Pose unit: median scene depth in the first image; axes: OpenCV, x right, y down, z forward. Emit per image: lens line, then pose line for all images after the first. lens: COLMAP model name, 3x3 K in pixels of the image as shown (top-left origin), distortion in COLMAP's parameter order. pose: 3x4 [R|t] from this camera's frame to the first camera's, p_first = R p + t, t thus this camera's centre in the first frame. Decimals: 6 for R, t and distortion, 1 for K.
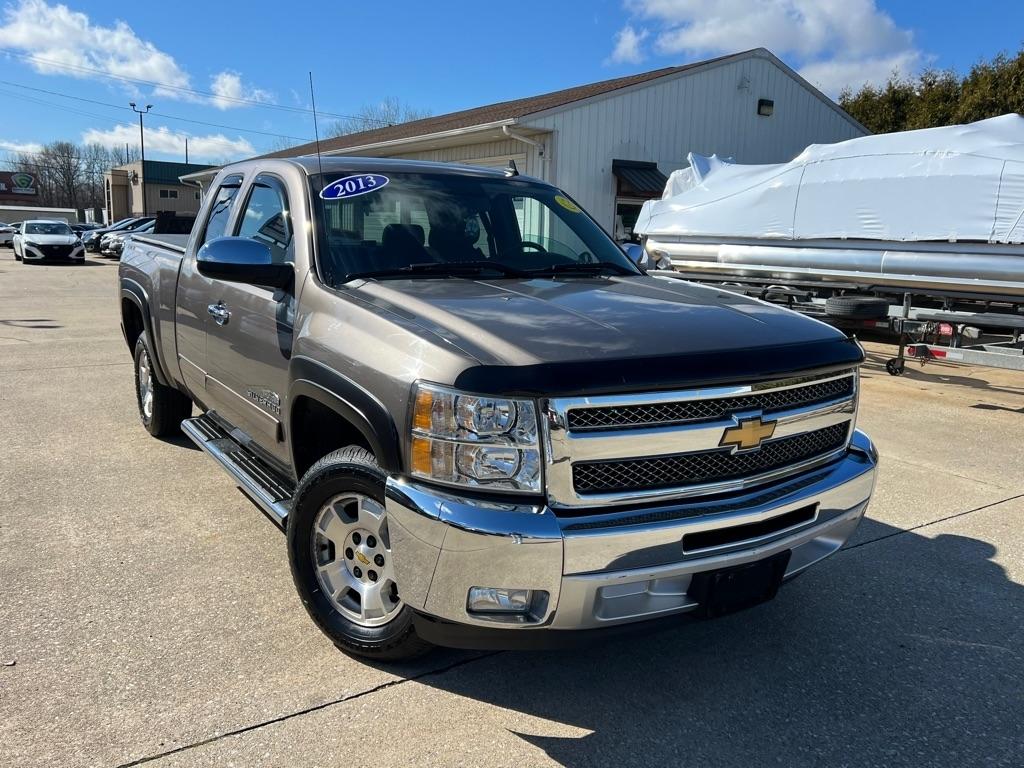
lens RADIAL K [[831.8, 0, 524.8], [0, 831.8, 386.8], [0, 0, 1]] dist [0.056596, -0.058819]
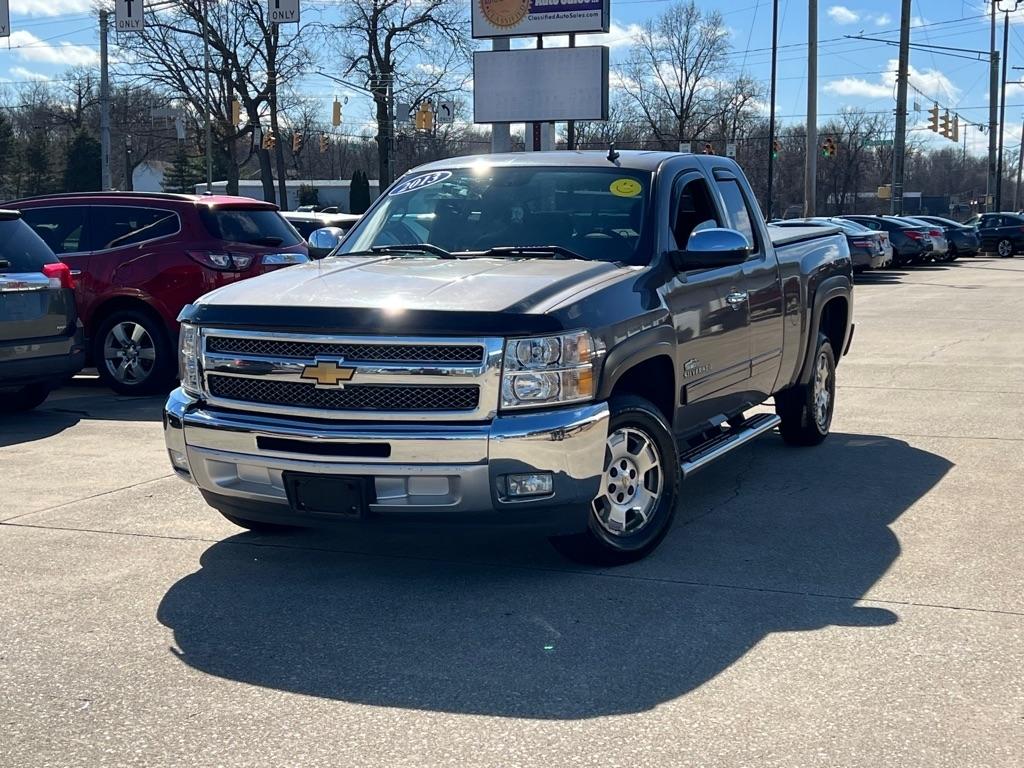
lens RADIAL K [[1515.3, 0, 516.5], [0, 1515.3, 387.9], [0, 0, 1]] dist [0.090564, 0.000000]
pose [[0.533175, 0.062619, -0.843684, 1.541068], [-0.128680, 0.991656, -0.007718, 0.038315], [0.836161, 0.112680, 0.536784, -0.005496]]
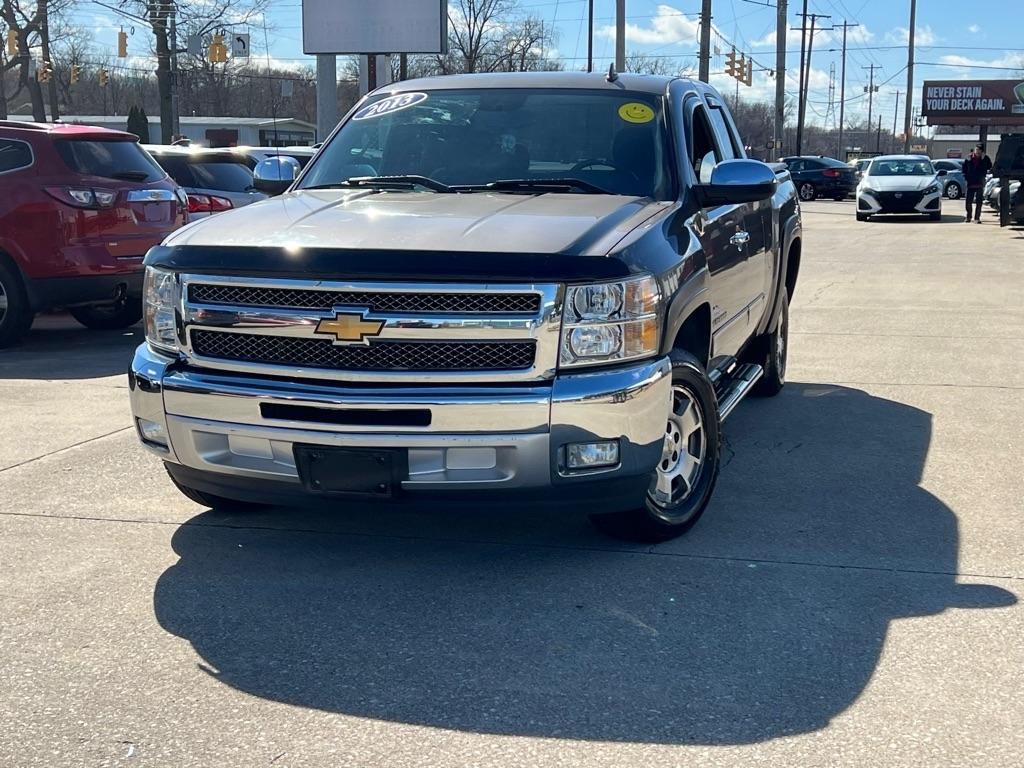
lens RADIAL K [[1515.3, 0, 517.5], [0, 1515.3, 394.3], [0, 0, 1]] dist [0.090564, 0.000000]
pose [[0.649169, 0.088295, -0.755502, 1.225321], [-0.116751, 0.993037, 0.015736, 0.055550], [0.751631, 0.077990, 0.654957, -0.076303]]
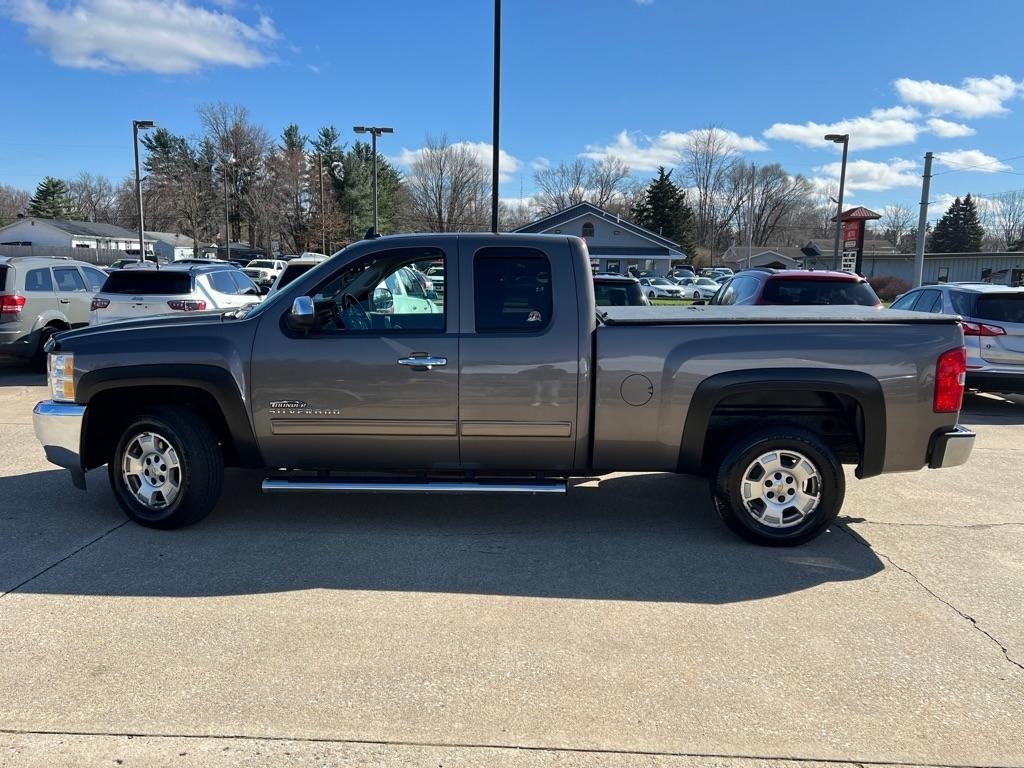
lens RADIAL K [[831.8, 0, 520.8], [0, 831.8, 405.4], [0, 0, 1]] dist [0.056596, -0.058819]
pose [[-0.580620, 0.090193, -0.809163, 0.928841], [-0.184087, 0.953565, 0.238381, -0.379687], [0.793090, 0.287365, -0.537056, 2.043254]]
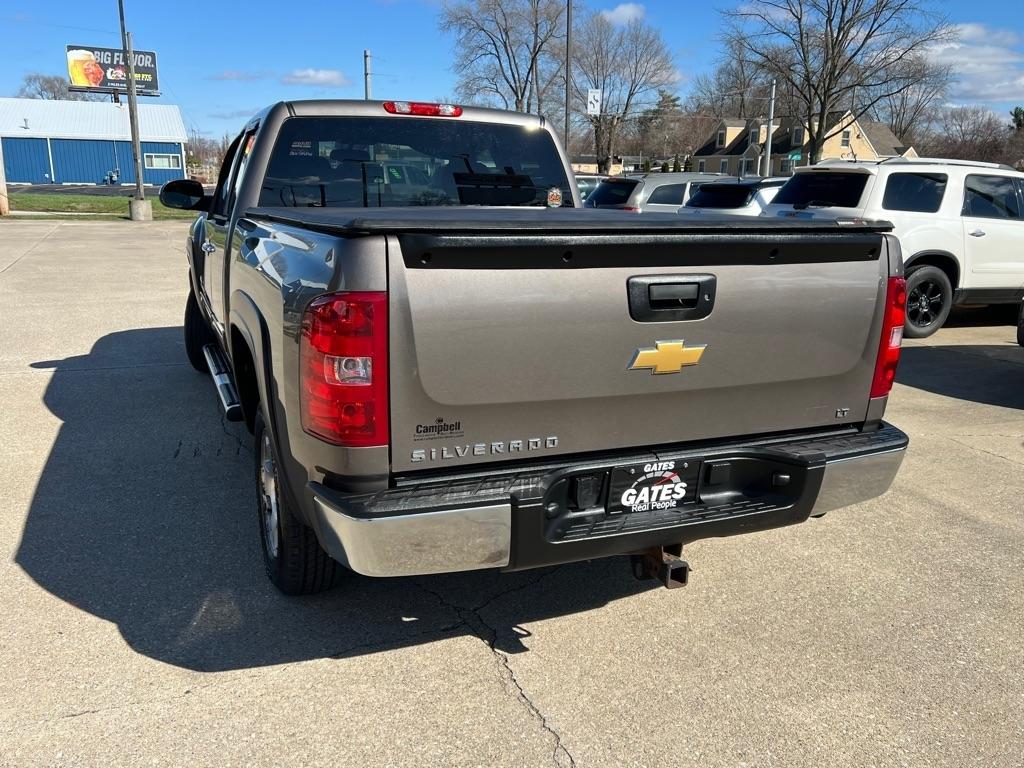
lens RADIAL K [[831.8, 0, 504.0], [0, 831.8, 388.2], [0, 0, 1]] dist [0.056596, -0.058819]
pose [[-0.980285, -0.092693, 0.174496, -0.594783], [-0.011892, 0.909210, 0.416168, -0.443328], [-0.197230, 0.405888, -0.892387, 2.317458]]
